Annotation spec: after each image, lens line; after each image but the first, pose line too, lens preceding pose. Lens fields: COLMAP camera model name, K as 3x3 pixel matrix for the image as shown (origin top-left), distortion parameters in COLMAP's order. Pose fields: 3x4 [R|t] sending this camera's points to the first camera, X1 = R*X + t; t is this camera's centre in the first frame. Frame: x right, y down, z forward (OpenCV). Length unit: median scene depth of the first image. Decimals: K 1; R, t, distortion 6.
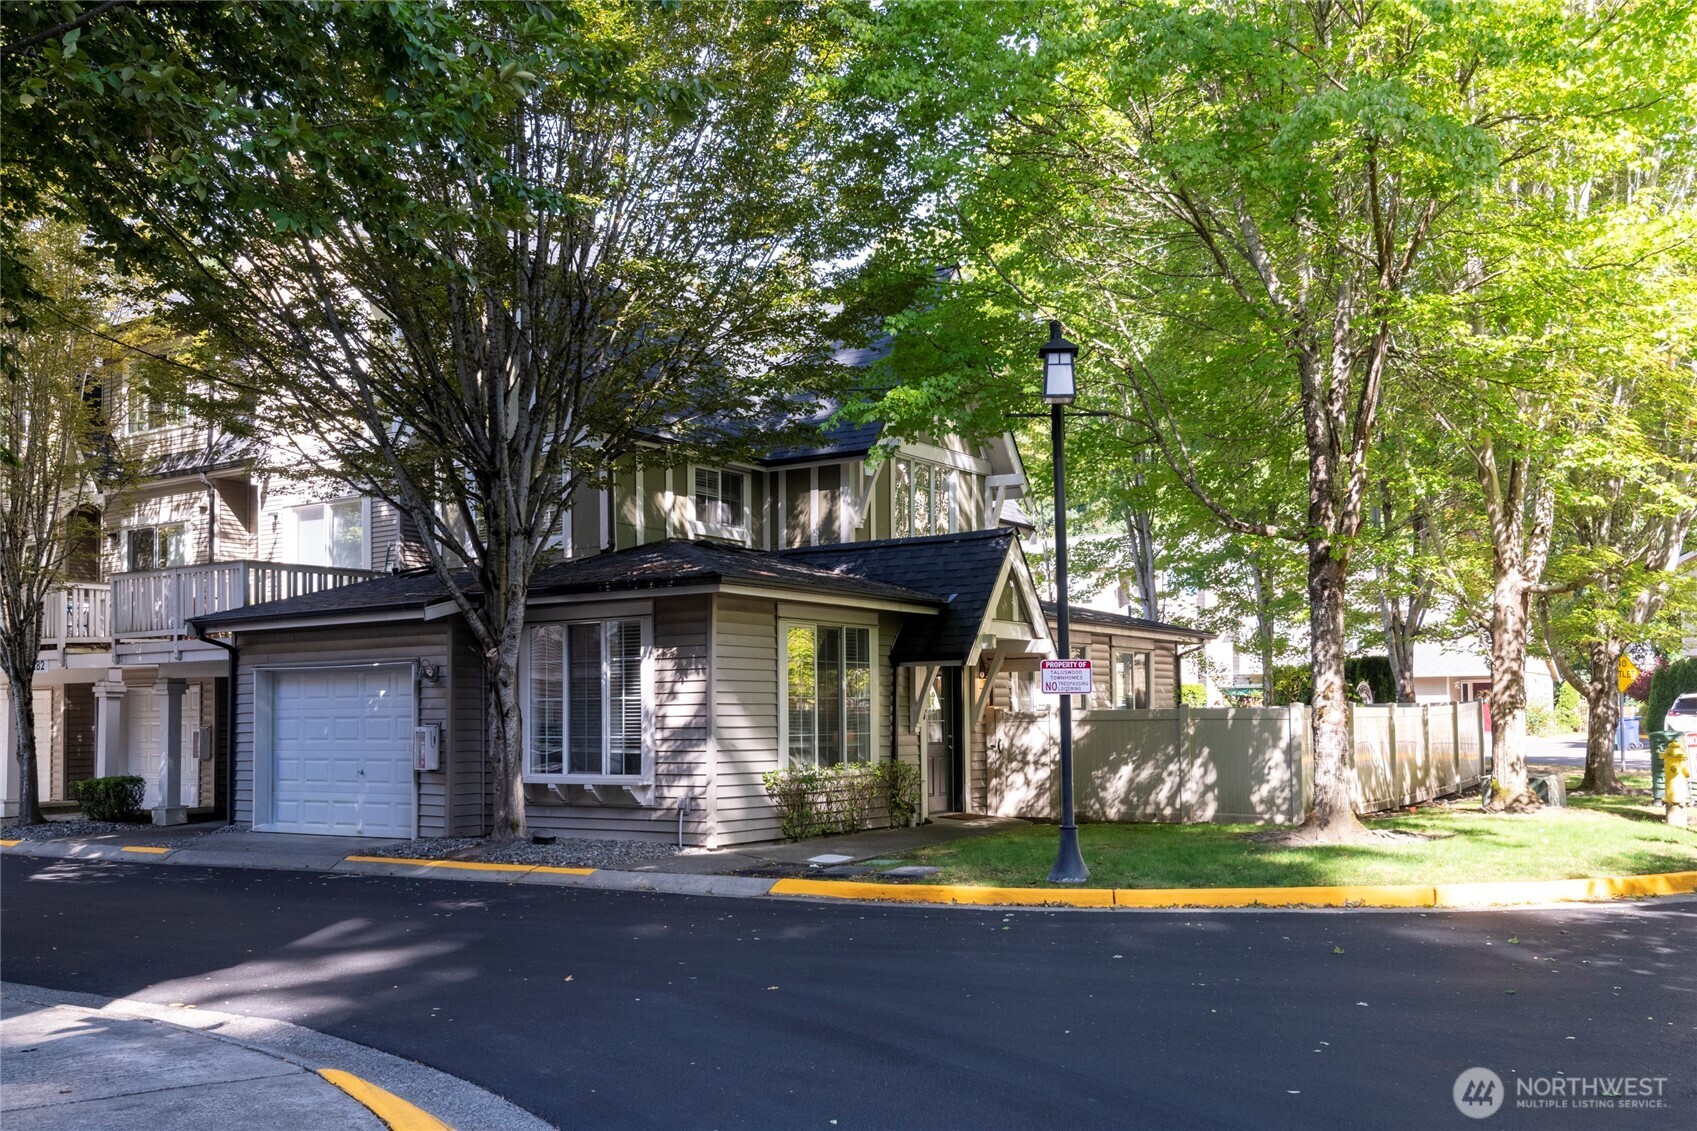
lens RADIAL K [[2573.1, 0, 848.5], [0, 2573.1, 565.5], [0, 0, 1]] dist [0.062692, -0.080225]
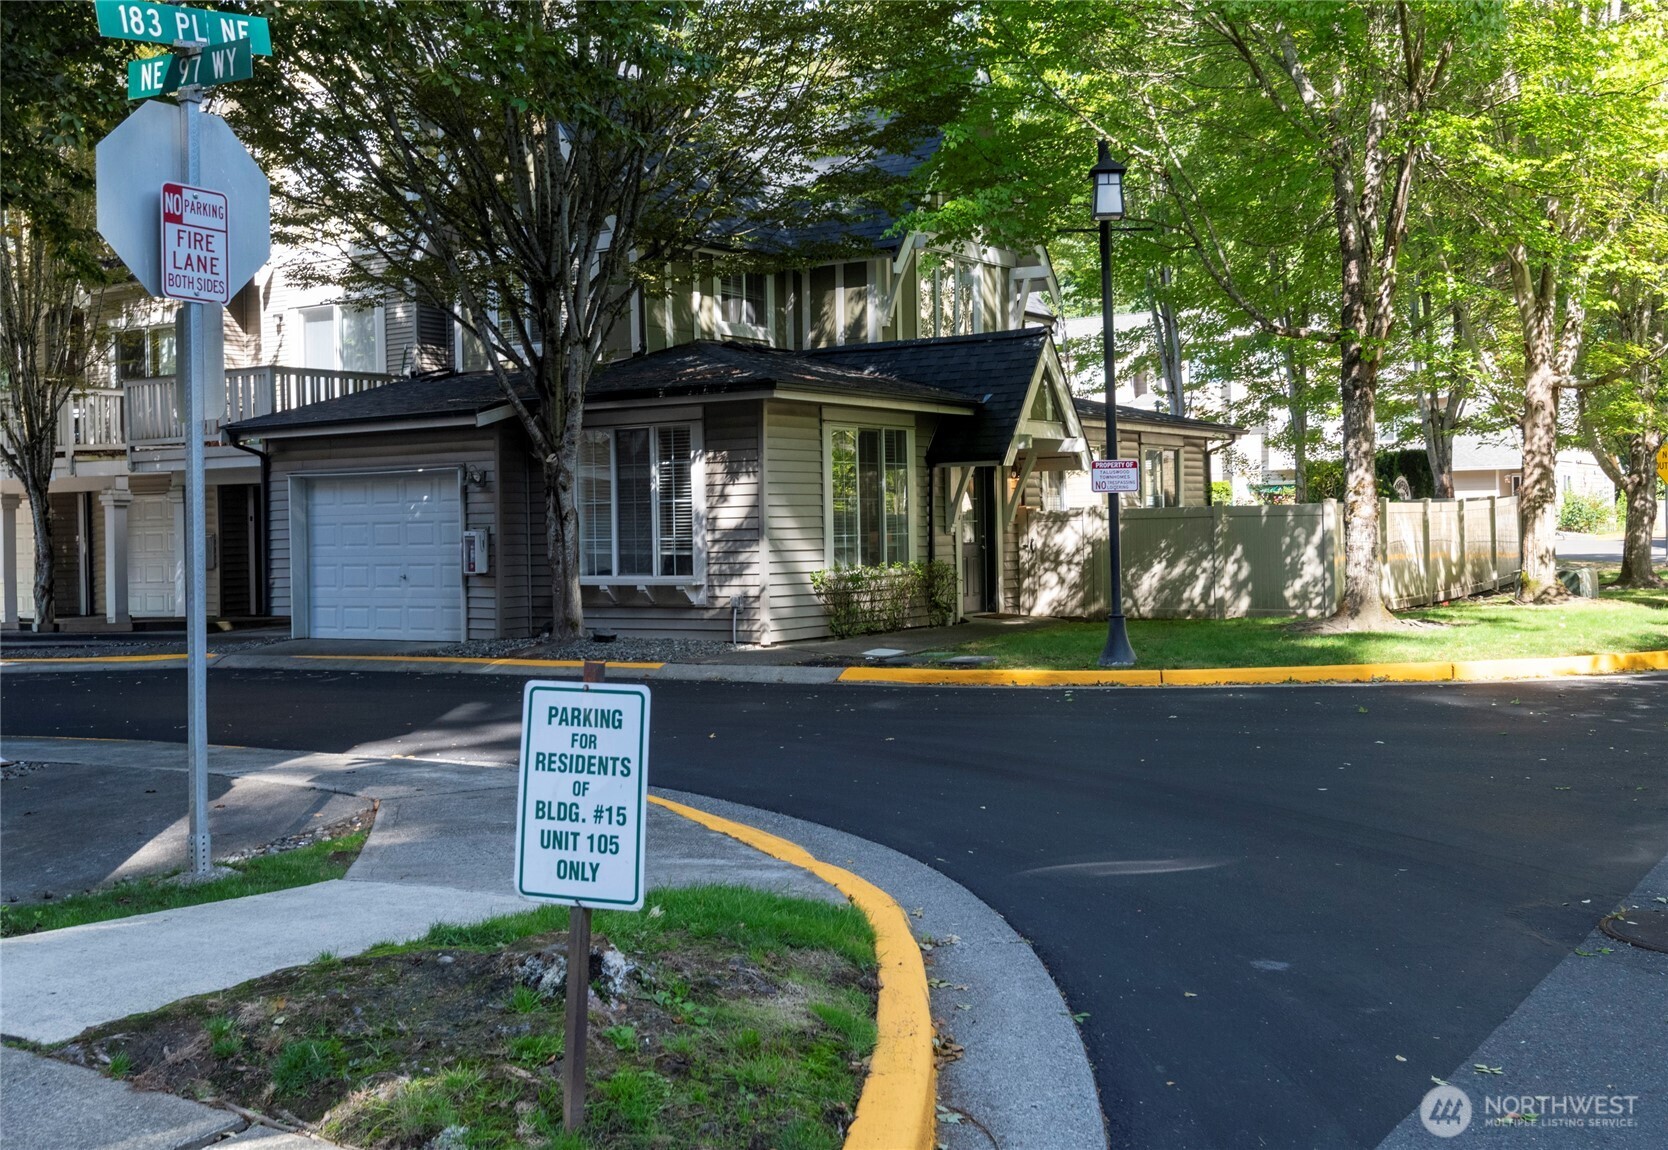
lens RADIAL K [[2960.3, 0, 842.0], [0, 2960.3, 574.6], [0, 0, 1]] dist [0.040669, 0.175641]
pose [[0.999916, -0.010445, 0.007632, -0.026249], [0.009835, 0.997055, 0.076053, -0.007331], [-0.008404, -0.075972, 0.997075, -0.157490]]
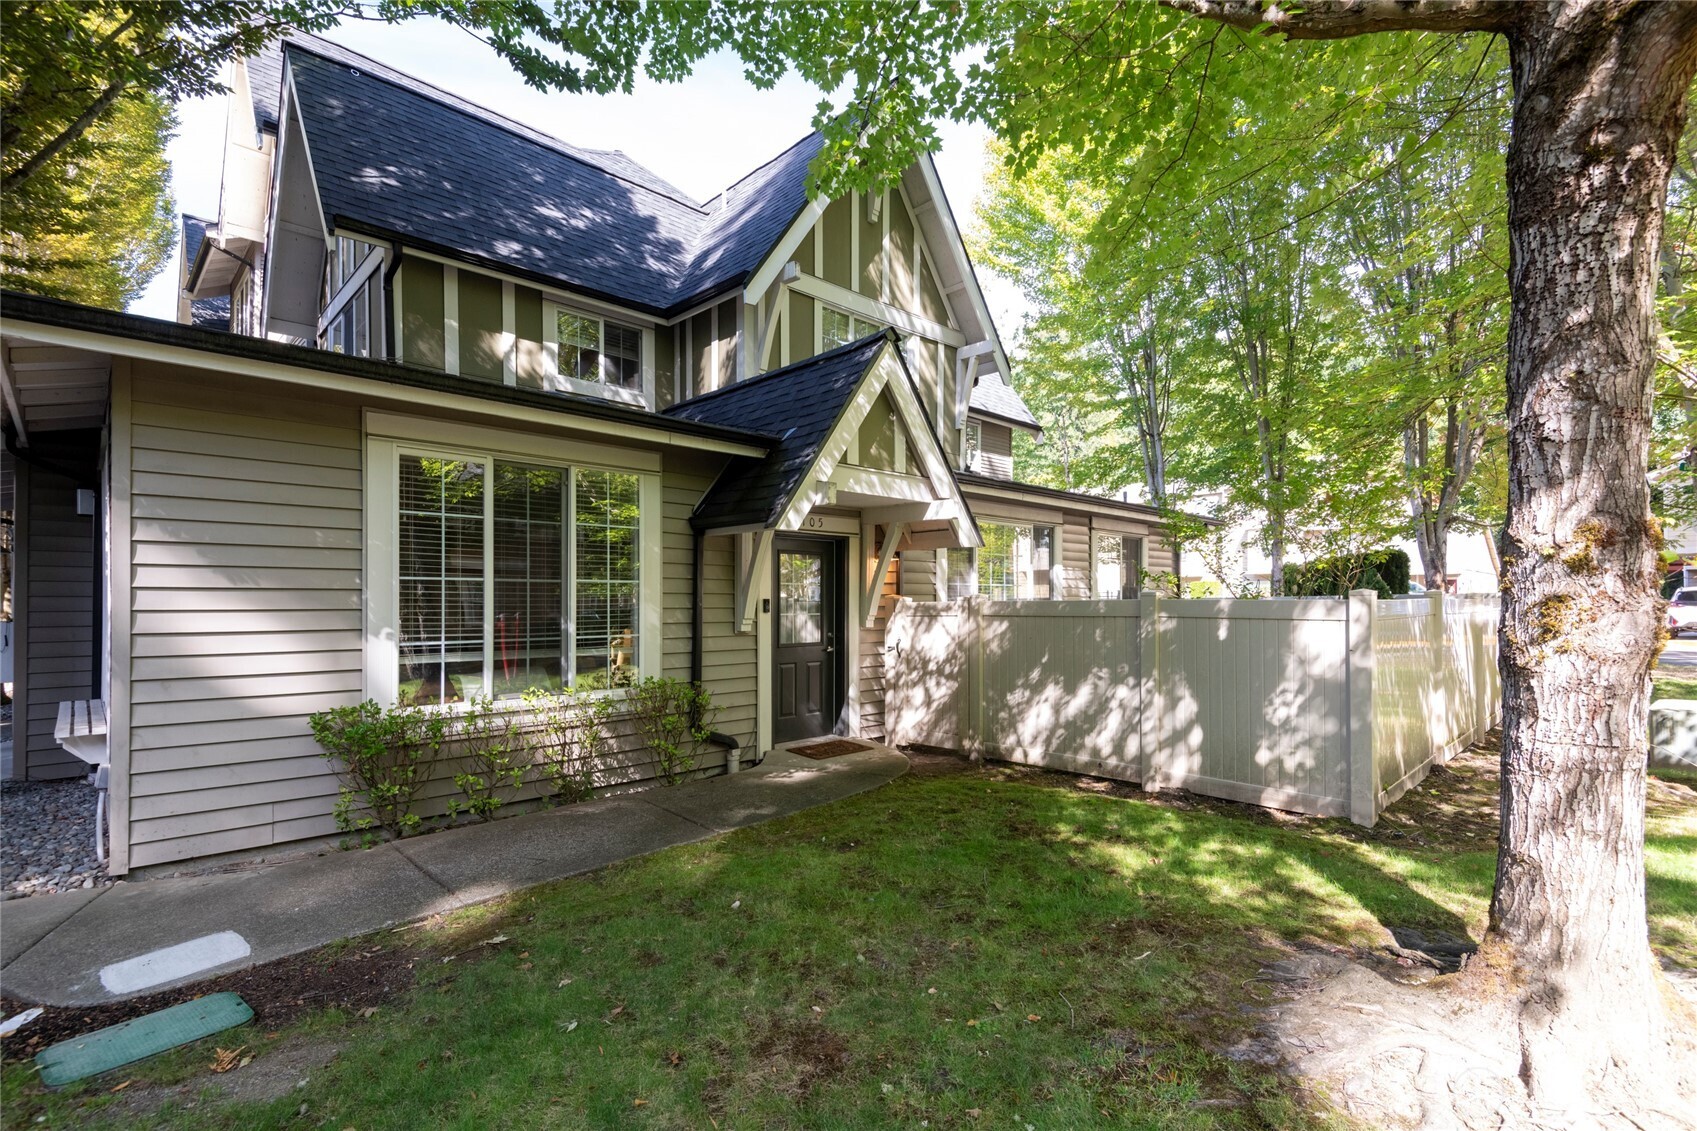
lens RADIAL K [[1448.0, 0, 648.6], [0, 1448.0, 608.1], [0, 0, 1]] dist [0.001252, 0.158370]
pose [[0.970918, 0.006082, -0.239335, 0.098389], [0.008917, 0.998065, 0.061535, 0.035592], [0.239247, -0.061879, 0.968985, 0.637967]]
